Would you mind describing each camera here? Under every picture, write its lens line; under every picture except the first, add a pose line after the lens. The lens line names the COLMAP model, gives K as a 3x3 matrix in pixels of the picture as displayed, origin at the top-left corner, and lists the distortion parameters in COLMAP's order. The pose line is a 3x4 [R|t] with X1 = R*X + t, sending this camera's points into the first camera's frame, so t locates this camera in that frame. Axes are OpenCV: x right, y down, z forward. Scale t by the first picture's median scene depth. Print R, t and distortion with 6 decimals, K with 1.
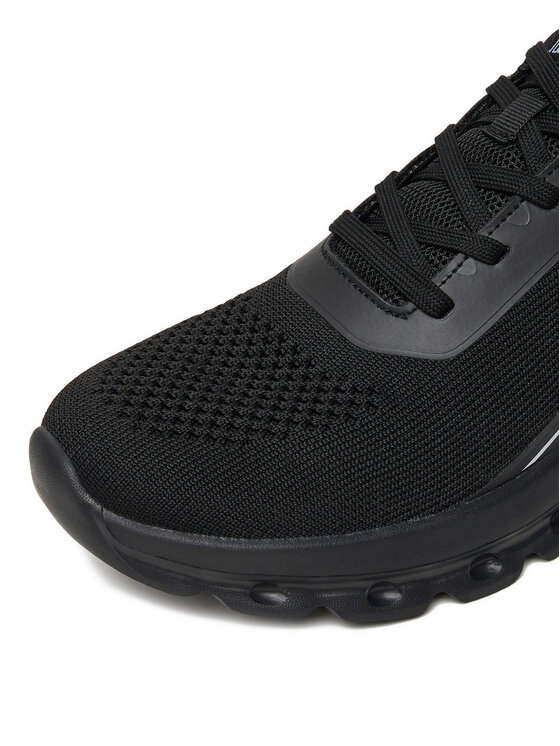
lens RADIAL K [[964.6, 0, 280.0], [0, 964.6, 373.0], [0, 0, 1]] dist [-0.448533, 0.001685]
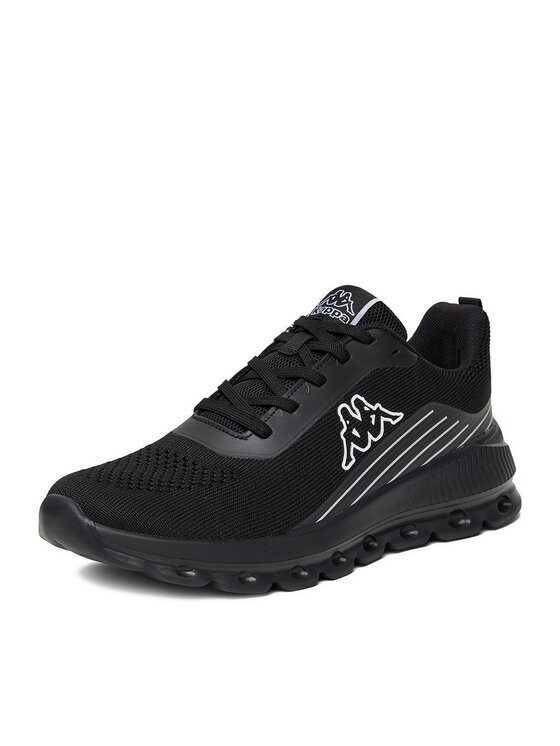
lens RADIAL K [[2187.4, 0, 280.0], [0, 2187.4, 373.0], [0, 0, 1]] dist [0.025252, 0.142043]
pose [[0.990001, 0.000084, -0.141062, 0.814212], [0.030902, 0.975580, 0.217459, -1.133162], [0.137636, -0.219644, 0.965822, -3.168442]]
